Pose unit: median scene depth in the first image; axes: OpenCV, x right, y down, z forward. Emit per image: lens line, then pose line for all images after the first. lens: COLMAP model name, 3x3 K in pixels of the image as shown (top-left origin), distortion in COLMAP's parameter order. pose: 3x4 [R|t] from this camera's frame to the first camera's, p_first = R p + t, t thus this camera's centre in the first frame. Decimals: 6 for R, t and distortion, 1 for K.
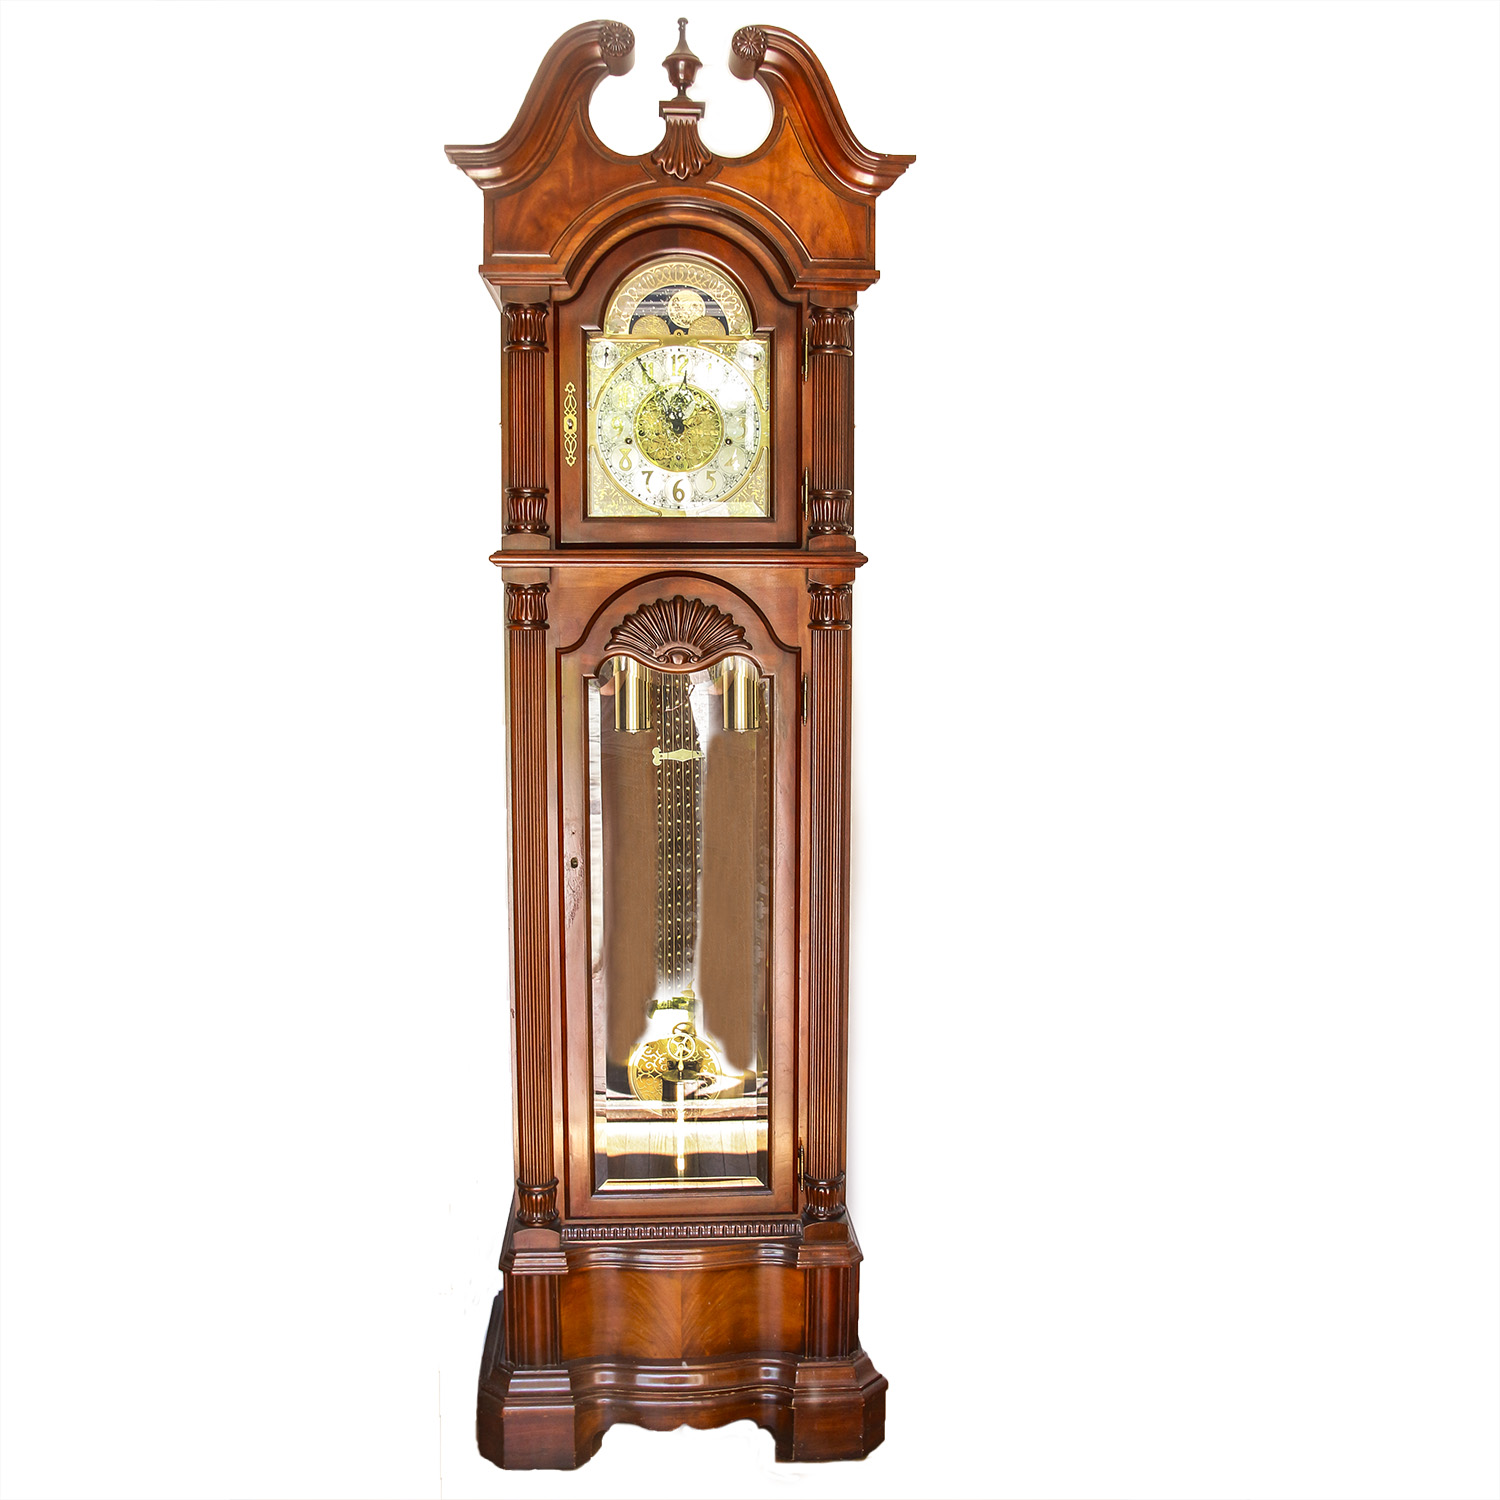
lens RADIAL K [[2035.5, 0, 750.0], [0, 2035.5, 750.0], [0, 0, 1]] dist [-0.123797, 0.091845]
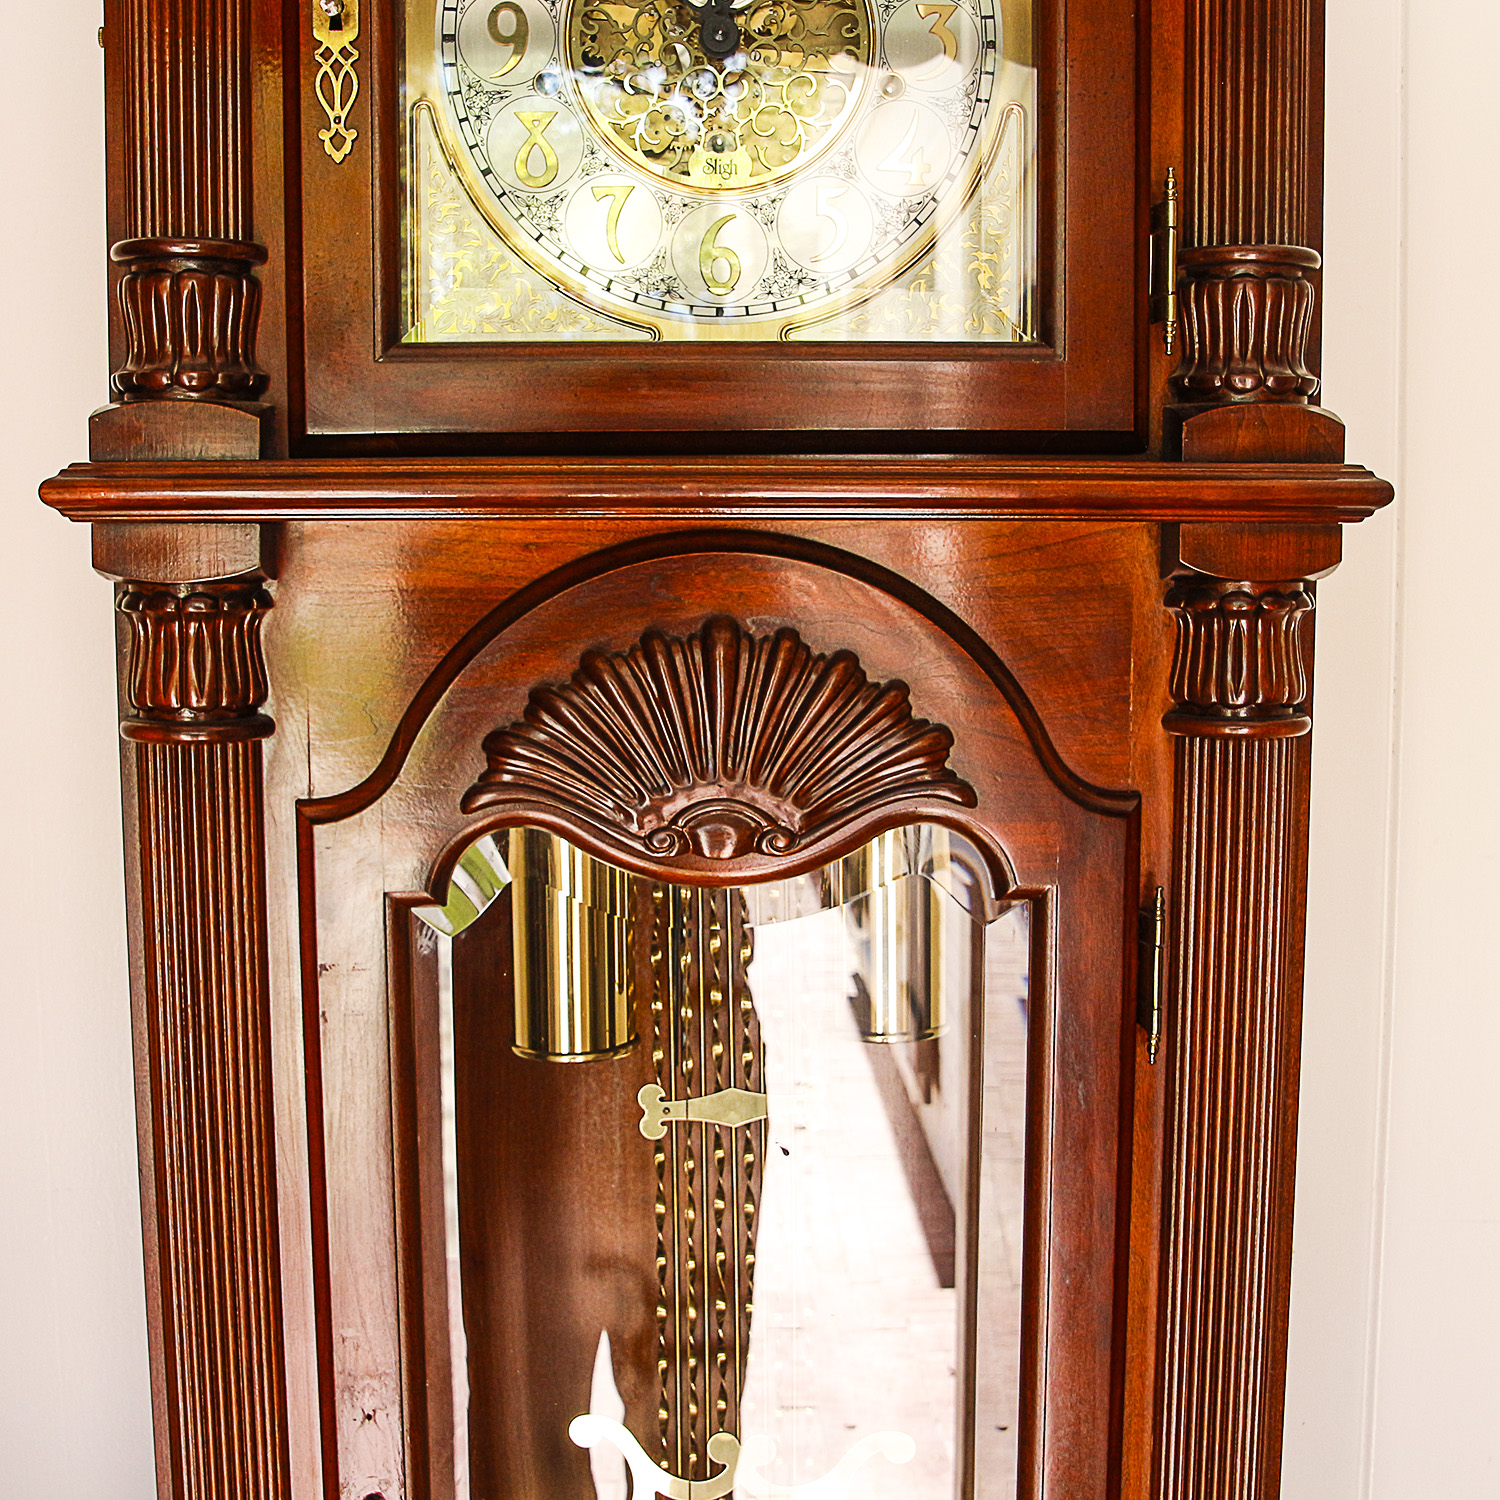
lens RADIAL K [[2035.5, 0, 750.0], [0, 2035.5, 750.0], [0, 0, 1]] dist [-0.123797, 0.091845]
pose [[0.999881, -0.000760, -0.015407, -0.026665], [0.001004, 0.999873, 0.015875, -0.062125], [0.015393, -0.015888, 0.999755, 0.715045]]
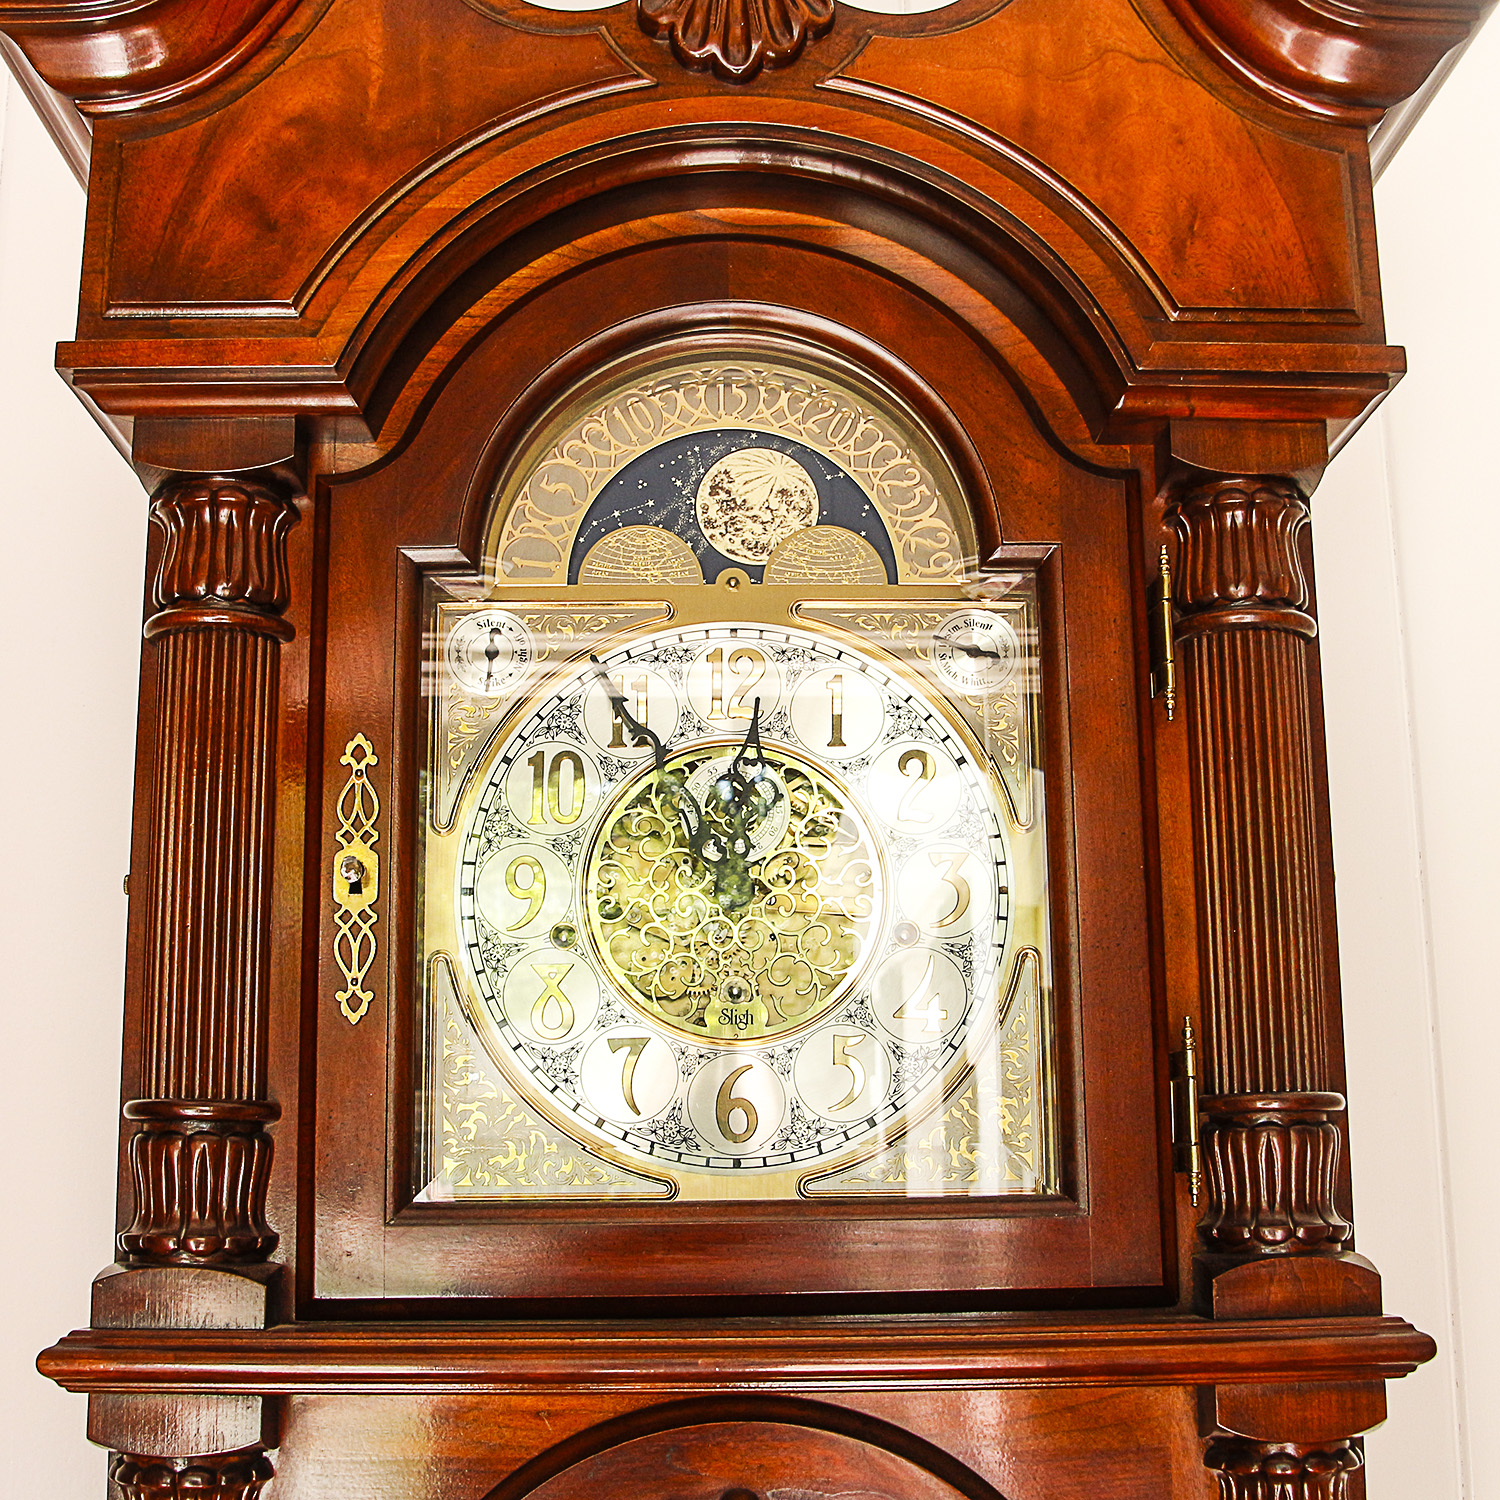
lens RADIAL K [[2035.5, 0, 750.0], [0, 2035.5, 750.0], [0, 0, 1]] dist [-0.123797, 0.091845]
pose [[0.999384, -0.017771, -0.030264, -0.023838], [0.008897, 0.962444, -0.271335, -0.098873], [0.033950, 0.270898, 0.962009, 0.714899]]
